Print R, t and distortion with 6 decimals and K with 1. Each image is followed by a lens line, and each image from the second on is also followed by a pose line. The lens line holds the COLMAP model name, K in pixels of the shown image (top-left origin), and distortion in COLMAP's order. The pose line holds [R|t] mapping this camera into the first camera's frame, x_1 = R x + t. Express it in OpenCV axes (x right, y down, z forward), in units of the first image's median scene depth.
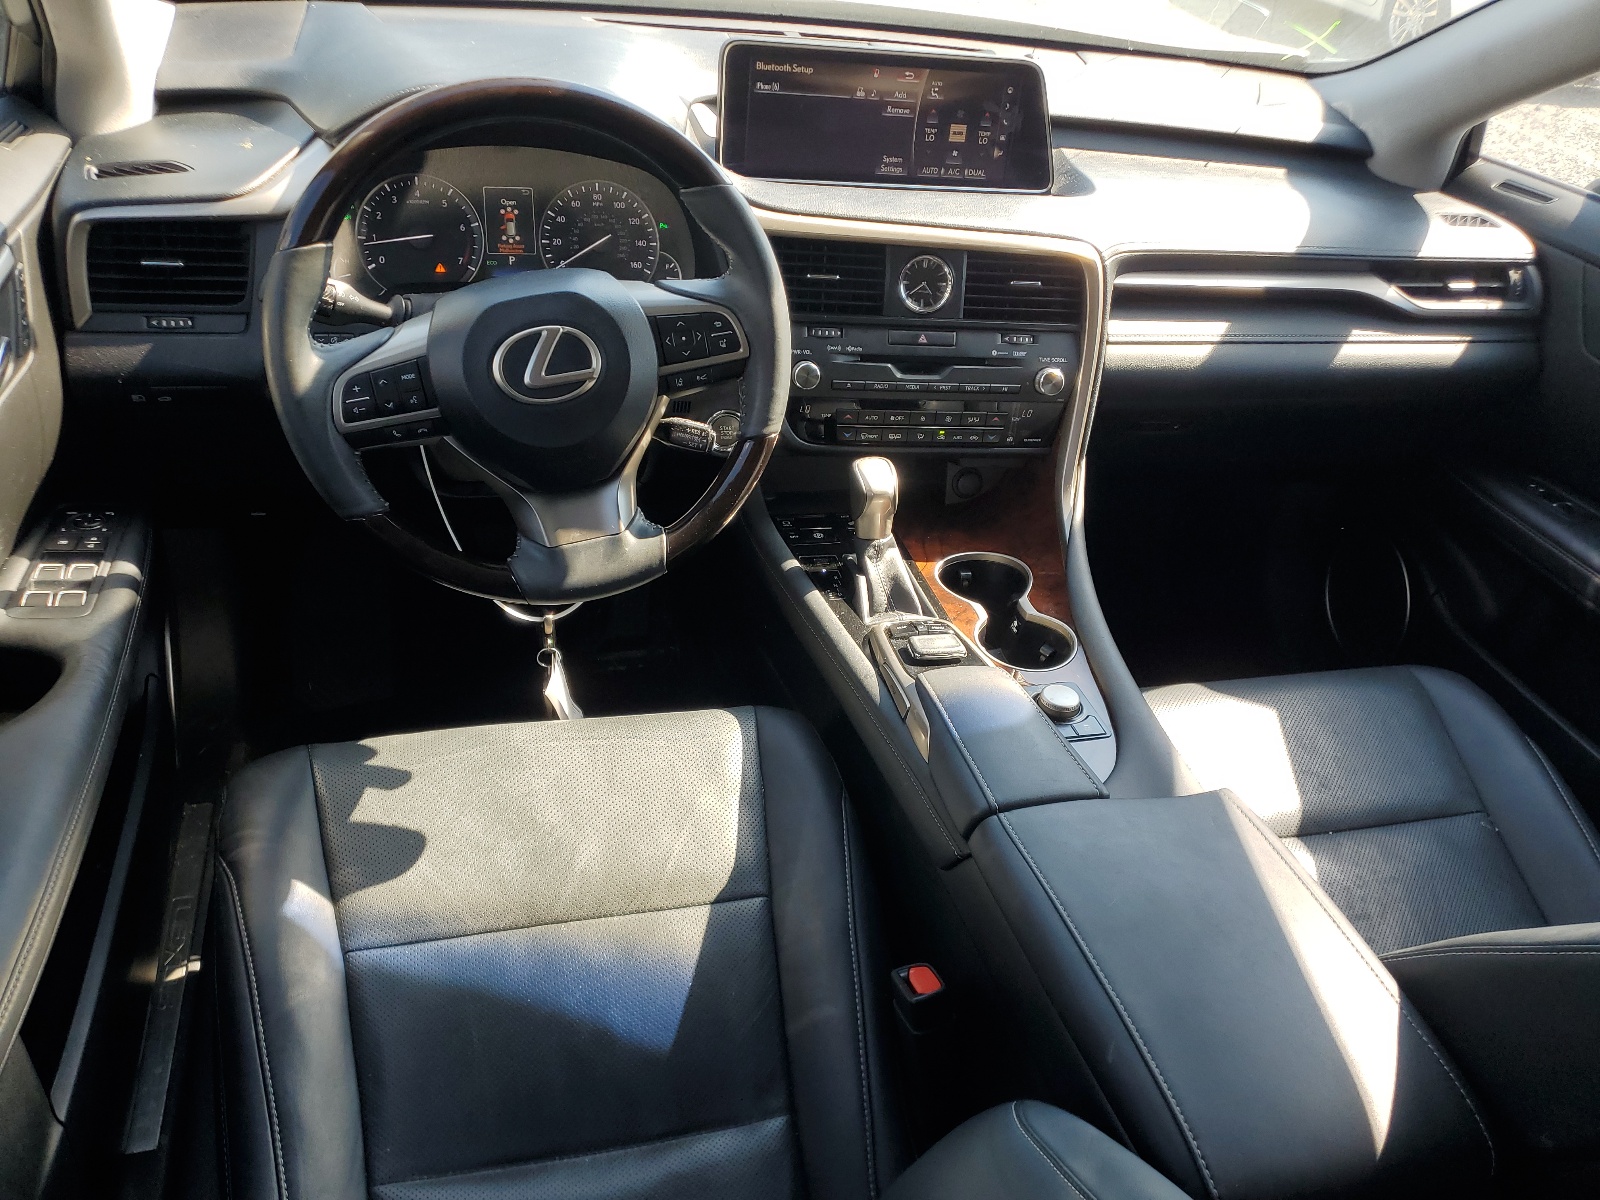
lens RADIAL K [[1202.4, 0, 806.2], [0, 1202.4, 599.0], [0, 0, 1]] dist [0.001999, -0.001273]
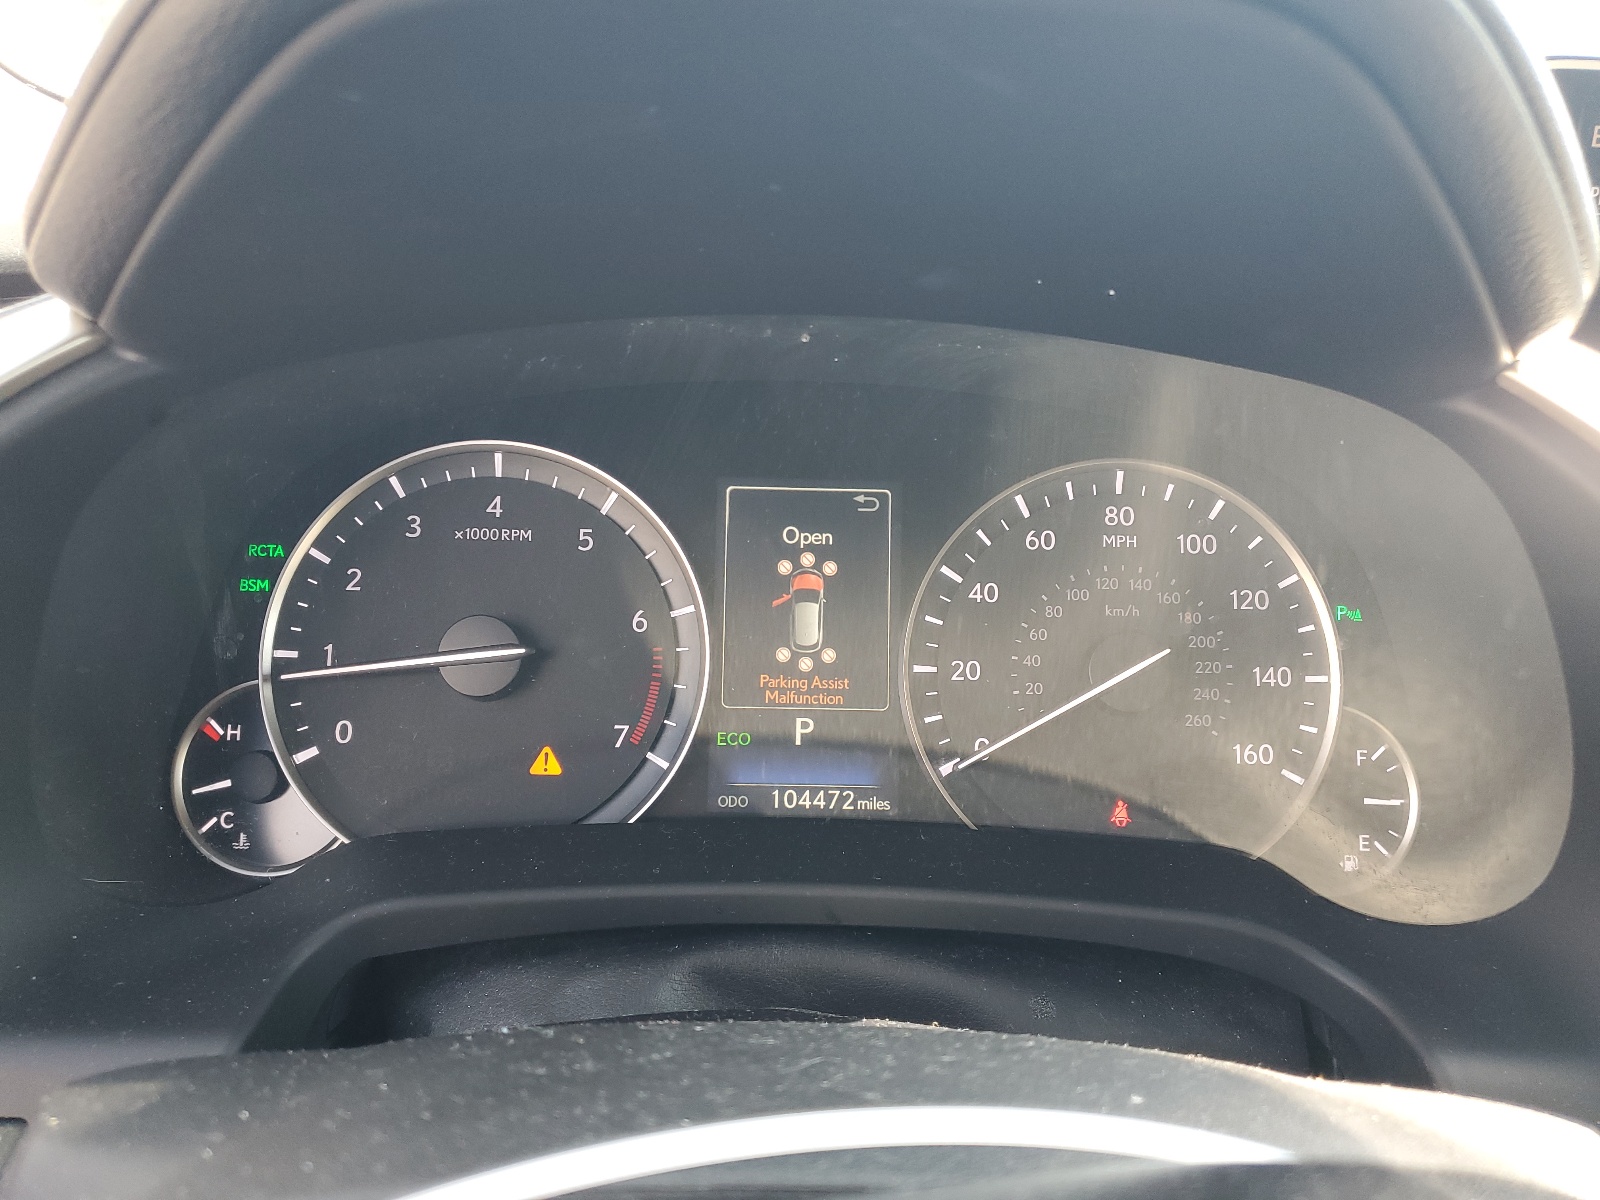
lens RADIAL K [[1202.4, 0, 800.3], [0, 1202.4, 600.1], [0, 0, 1]] dist [0.001999, -0.001273]
pose [[0.966149, 0.002703, -0.257971, -0.173150], [-0.078821, 0.955224, -0.285192, -0.231180], [0.245649, 0.295871, 0.923102, 0.732424]]
